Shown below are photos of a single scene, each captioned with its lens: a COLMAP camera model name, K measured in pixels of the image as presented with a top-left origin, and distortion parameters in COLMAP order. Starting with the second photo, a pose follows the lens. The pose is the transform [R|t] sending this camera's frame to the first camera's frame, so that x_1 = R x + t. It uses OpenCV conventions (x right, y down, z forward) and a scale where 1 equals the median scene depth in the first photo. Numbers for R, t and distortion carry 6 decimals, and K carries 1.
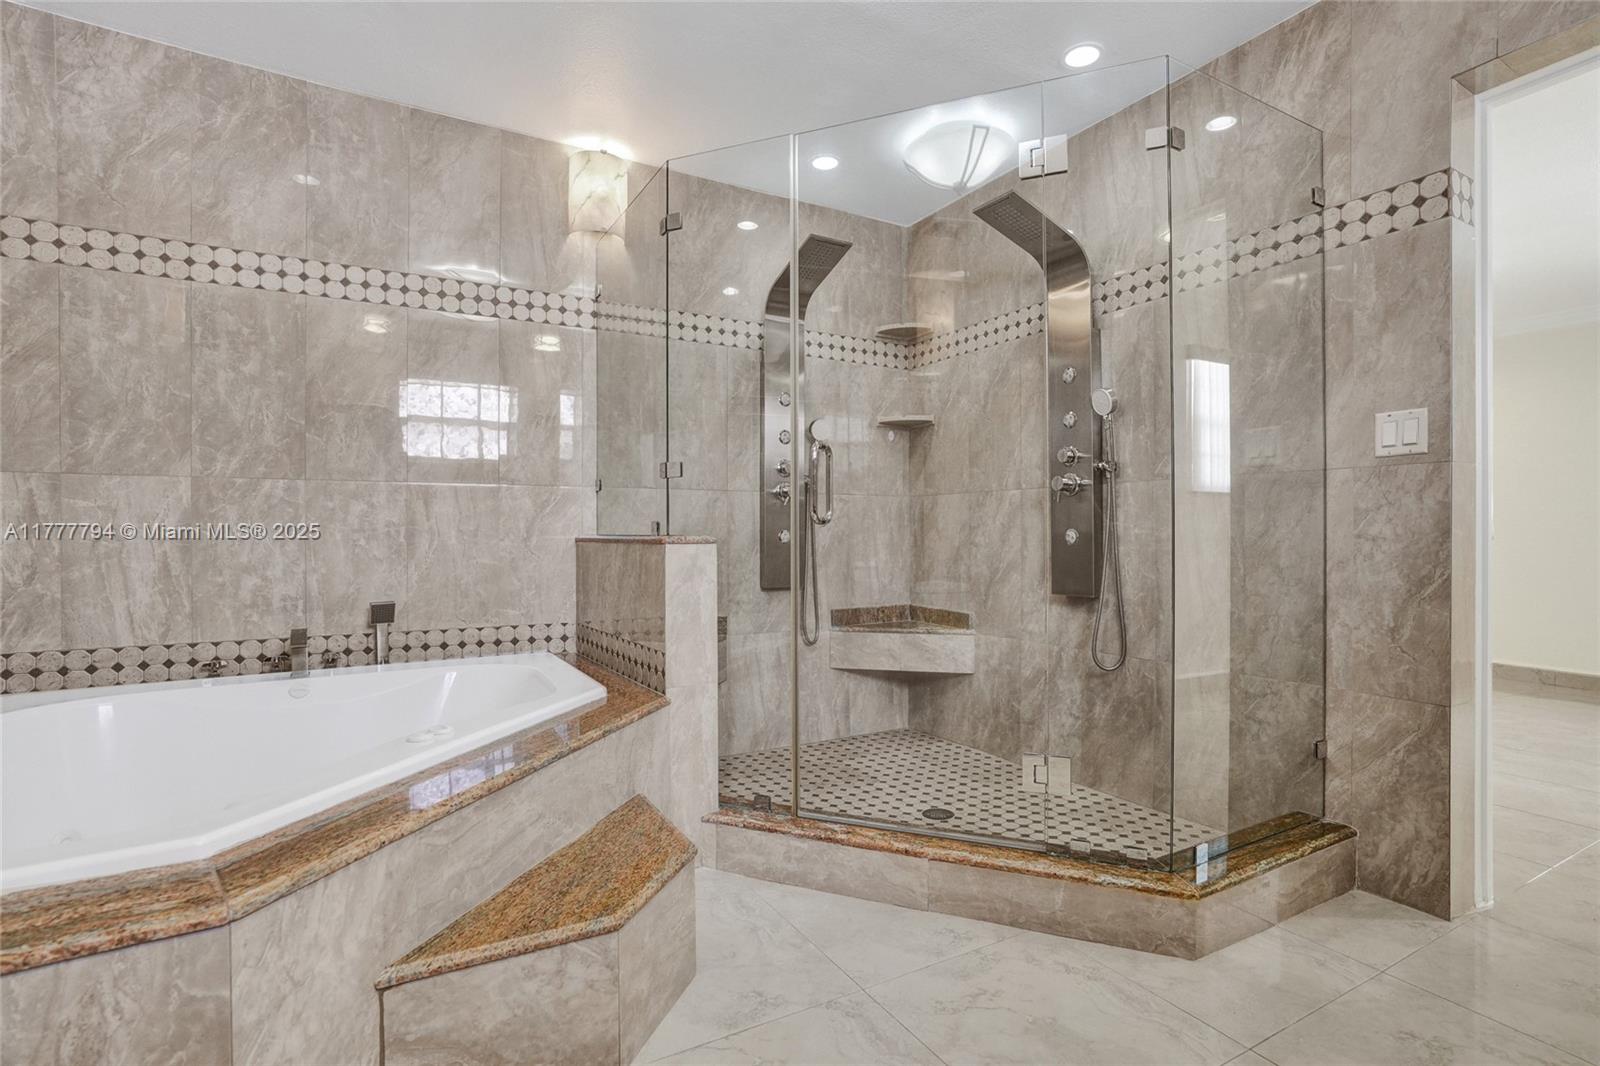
lens RADIAL K [[766.1, 0, 807.4], [0, 766.1, 535.9], [0, 0, 1]] dist [-0.049076, 0.022822]
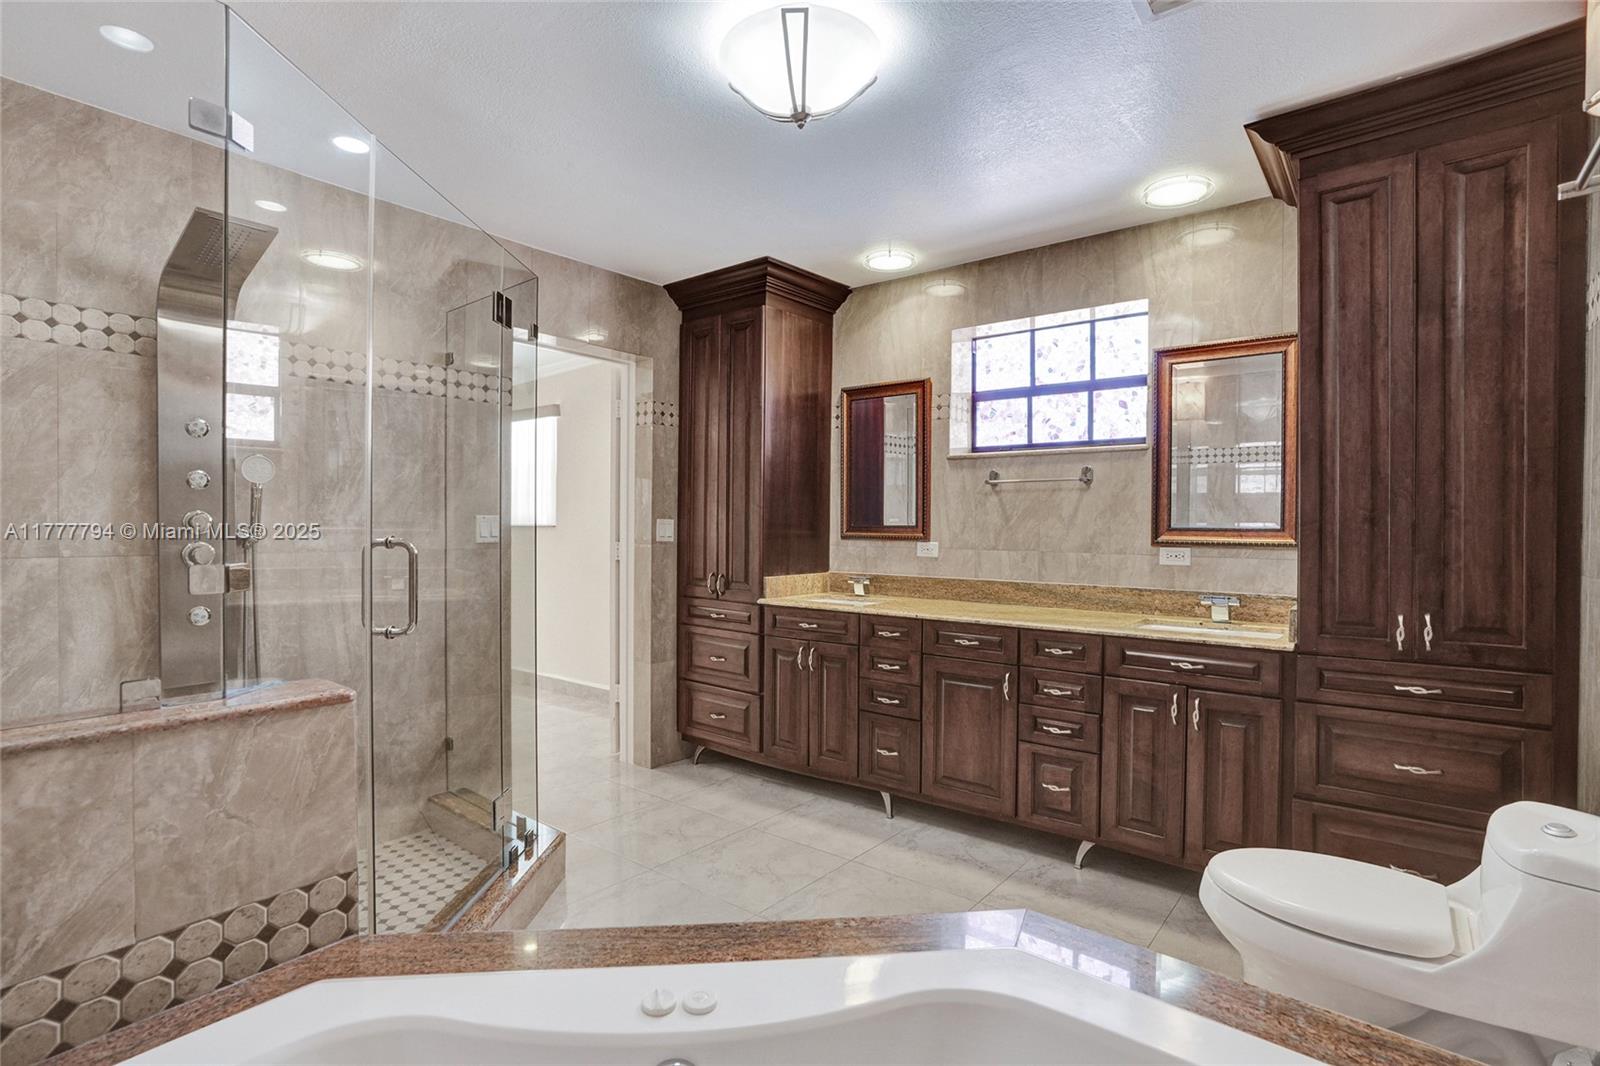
lens RADIAL K [[766.1, 0, 798.8], [0, 766.1, 531.1], [0, 0, 1]] dist [-0.049076, 0.022822]
pose [[-0.358959, -0.010739, 0.933291, -0.839836], [-0.005957, 0.999940, 0.009215, -0.131106], [-0.933334, -0.002252, -0.359001, 0.828918]]
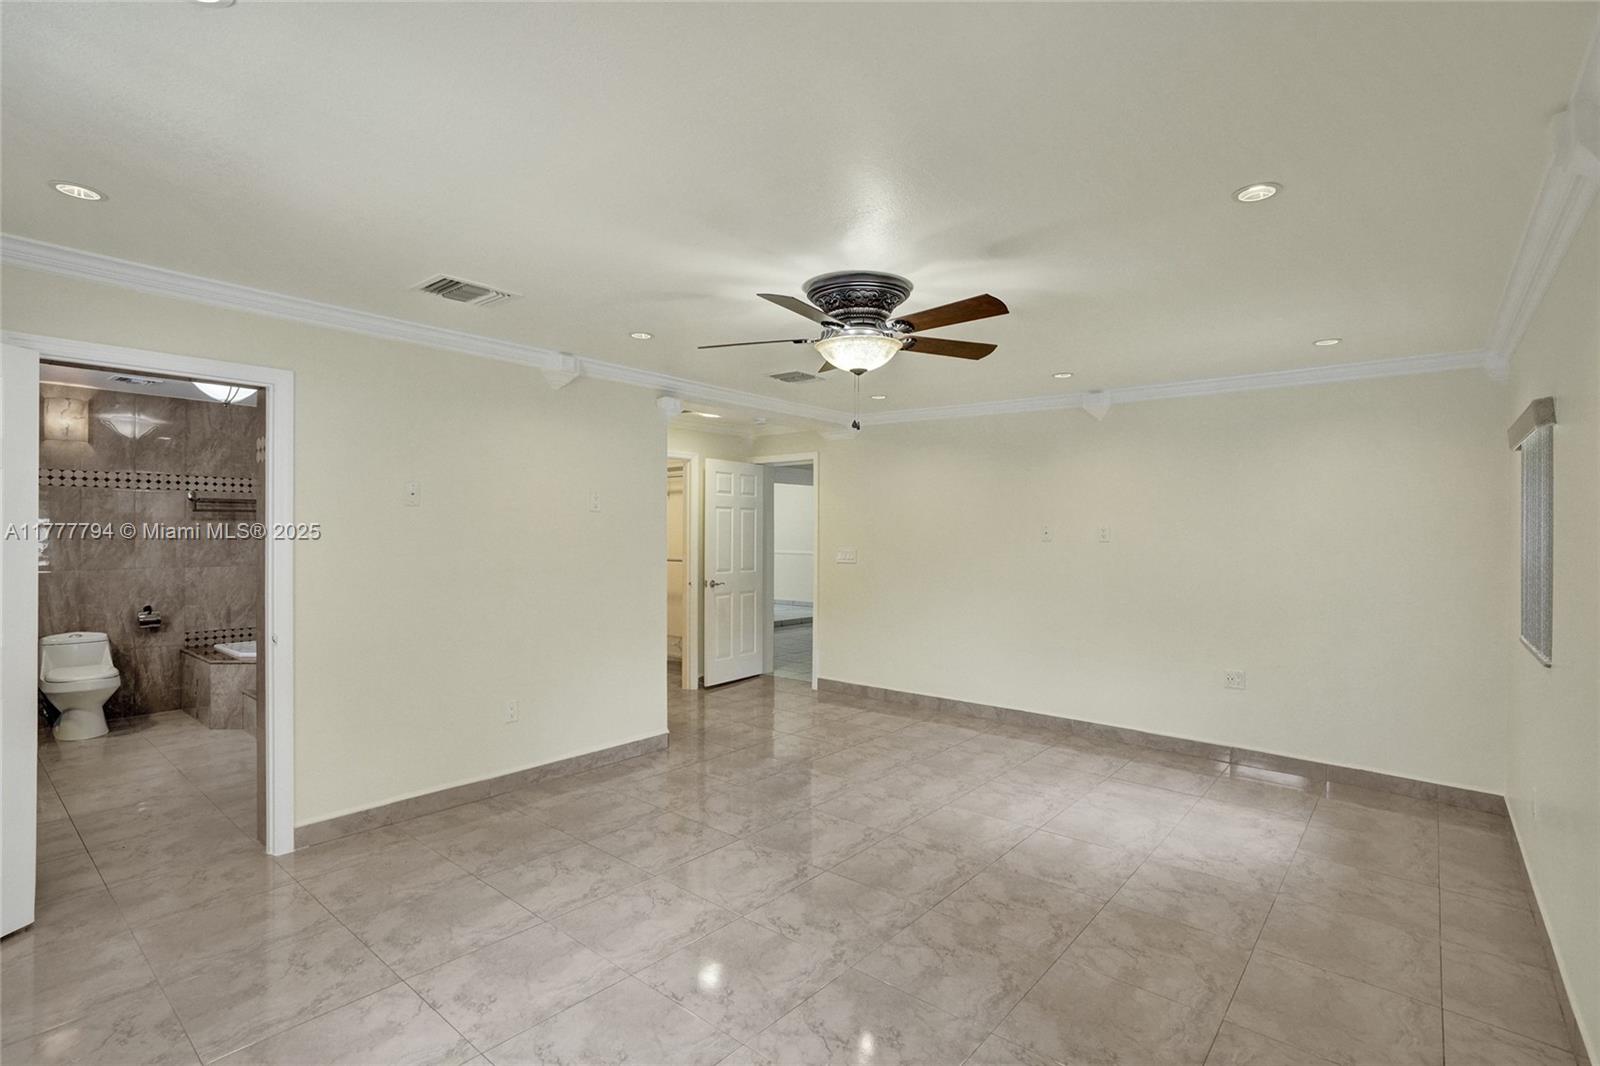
lens RADIAL K [[766.1, 0, 812.5], [0, 766.1, 534.9], [0, 0, 1]] dist [-0.049076, 0.022822]
pose [[0.348066, 0.004186, -0.937461, 2.562681], [-0.007275, 0.999972, 0.001765, -0.215722], [0.937442, 0.006205, 0.348087, 1.359793]]
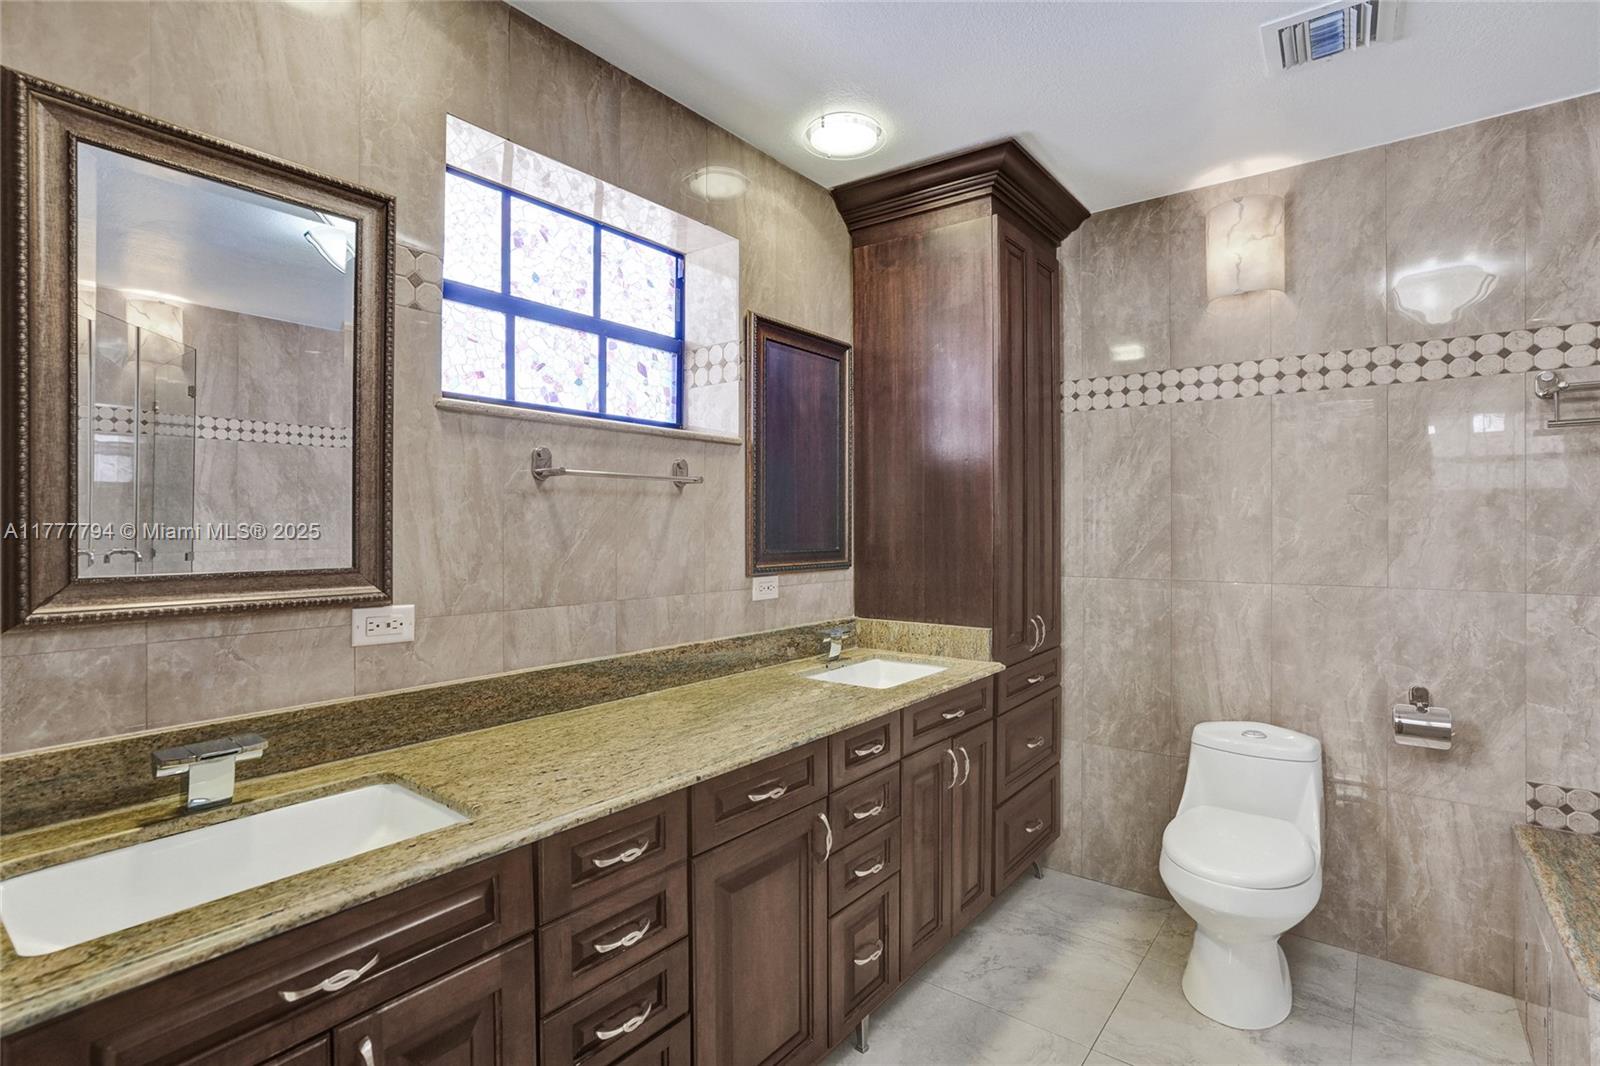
lens RADIAL K [[766.1, 0, 795.2], [0, 766.1, 525.5], [0, 0, 1]] dist [-0.049076, 0.022822]
pose [[-0.924951, 0.000090, -0.380085, 0.508163], [-0.000404, 0.999999, 0.001221, -0.164428], [0.380085, 0.001283, -0.924951, 0.713558]]
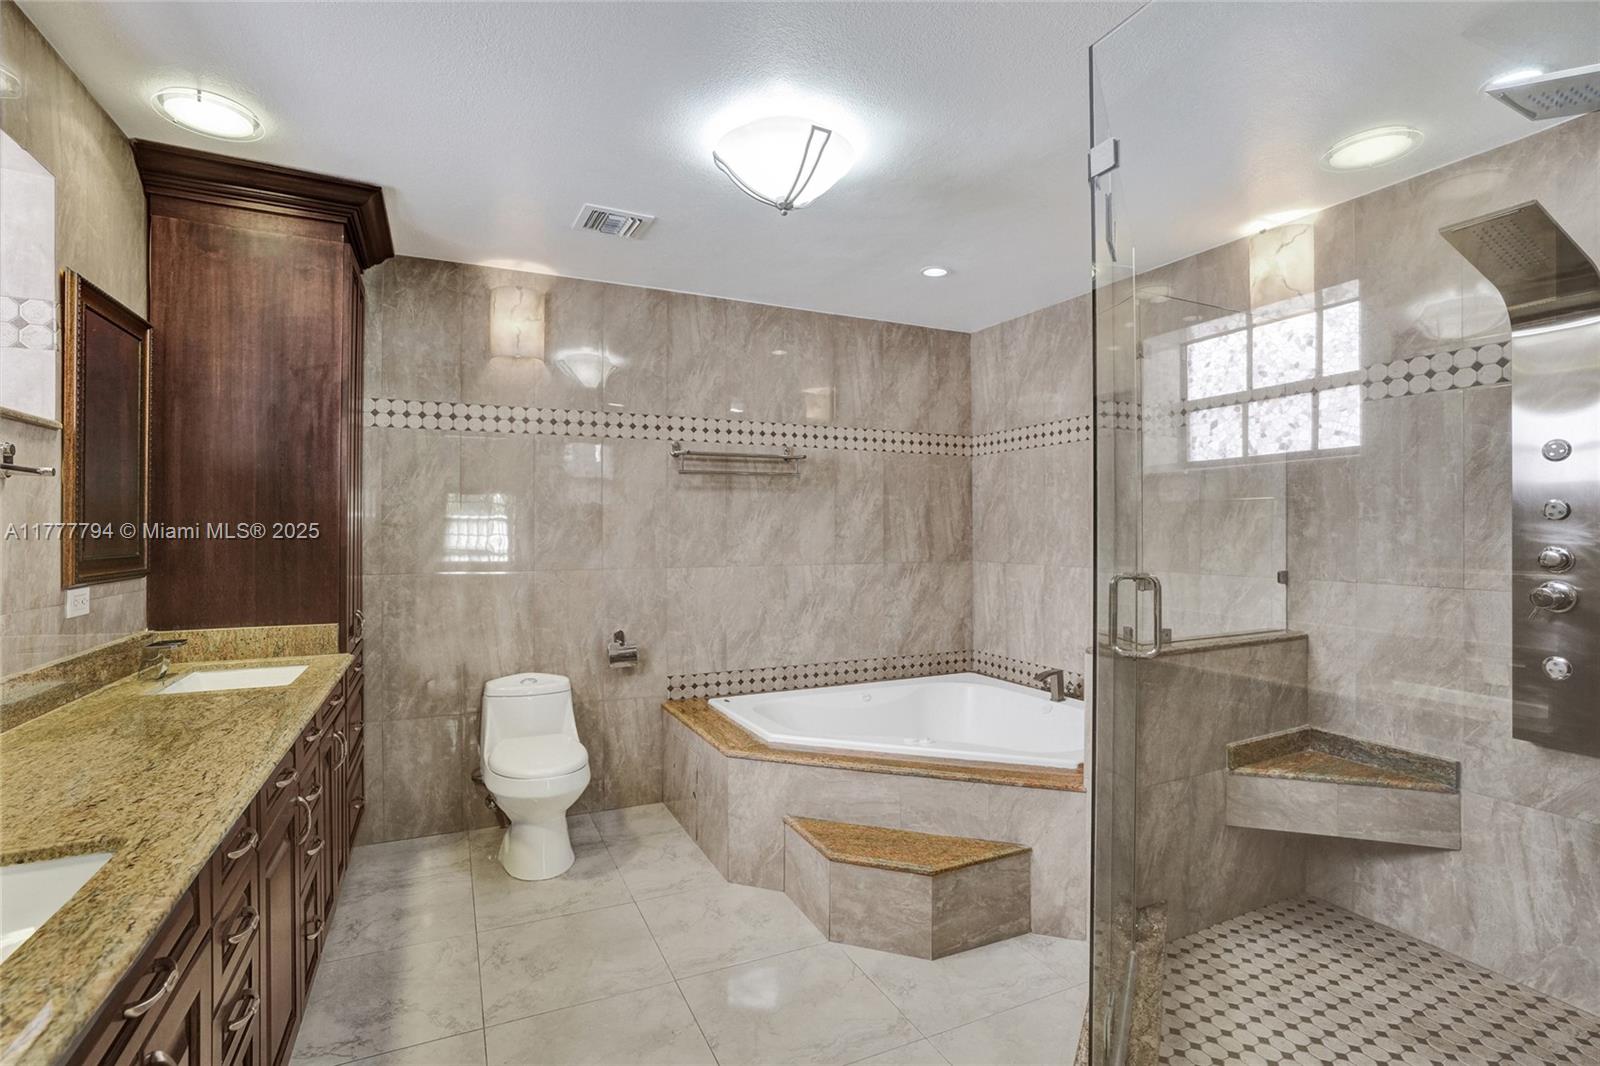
lens RADIAL K [[766.1, 0, 800.3], [0, 766.1, 526.8], [0, 0, 1]] dist [-0.049076, 0.022822]
pose [[-0.082213, -0.004168, -0.996606, 0.924347], [-0.001769, 0.999990, -0.004036, -0.161900], [0.996613, 0.001432, -0.082219, 0.623937]]
